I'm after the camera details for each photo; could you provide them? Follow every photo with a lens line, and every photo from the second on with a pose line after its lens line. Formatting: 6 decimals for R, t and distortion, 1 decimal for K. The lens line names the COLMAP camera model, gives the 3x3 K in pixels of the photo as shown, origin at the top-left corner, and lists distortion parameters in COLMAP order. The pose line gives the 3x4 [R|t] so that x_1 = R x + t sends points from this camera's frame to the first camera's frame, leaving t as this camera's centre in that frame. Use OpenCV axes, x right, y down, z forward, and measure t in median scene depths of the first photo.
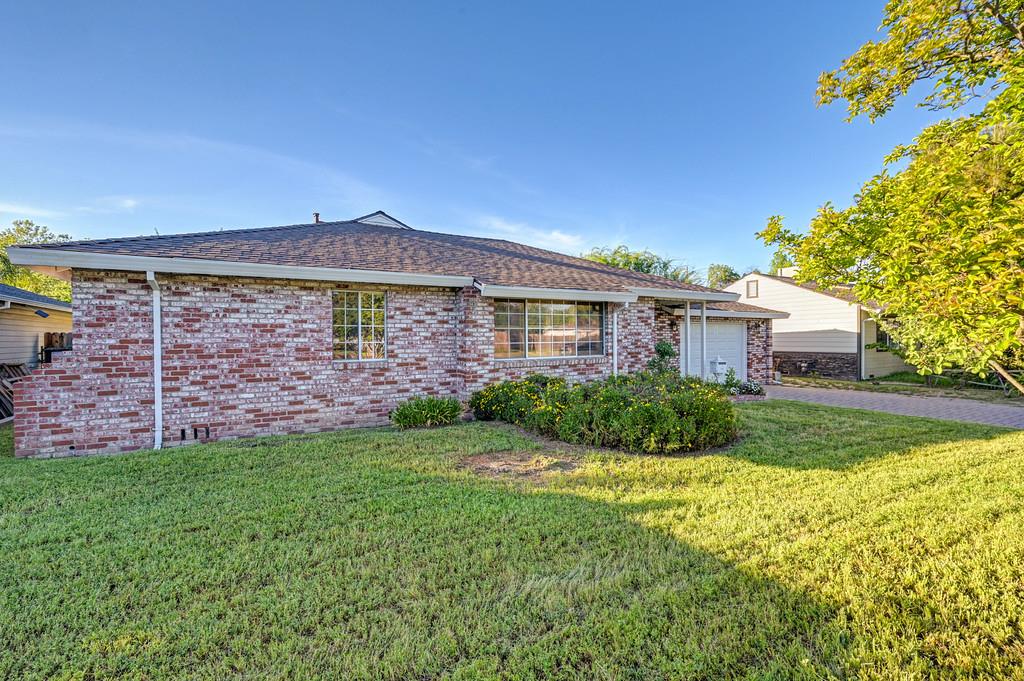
lens RADIAL K [[477.9, 0, 512.0], [0, 477.9, 340.5], [0, 0, 1]] dist [0.000592, 0.000174]
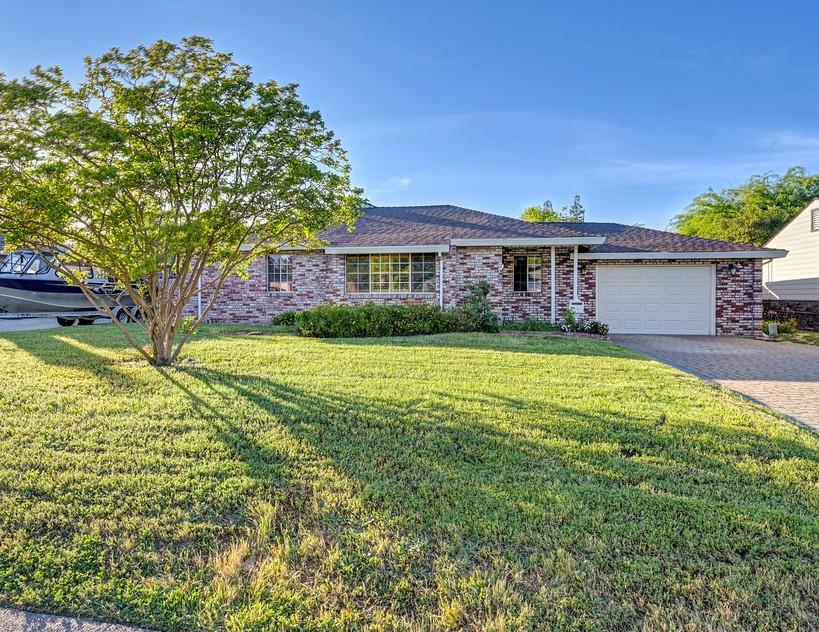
lens RADIAL K [[566.5, 0, 409.5], [0, 566.5, 316.0], [0, 0, 1]] dist [-0.000459, -0.000527]
pose [[0.728608, 0.028321, -0.684345, 1.228898], [-0.011560, 0.999511, 0.029057, 0.051216], [0.684834, -0.013260, 0.728579, -0.203363]]
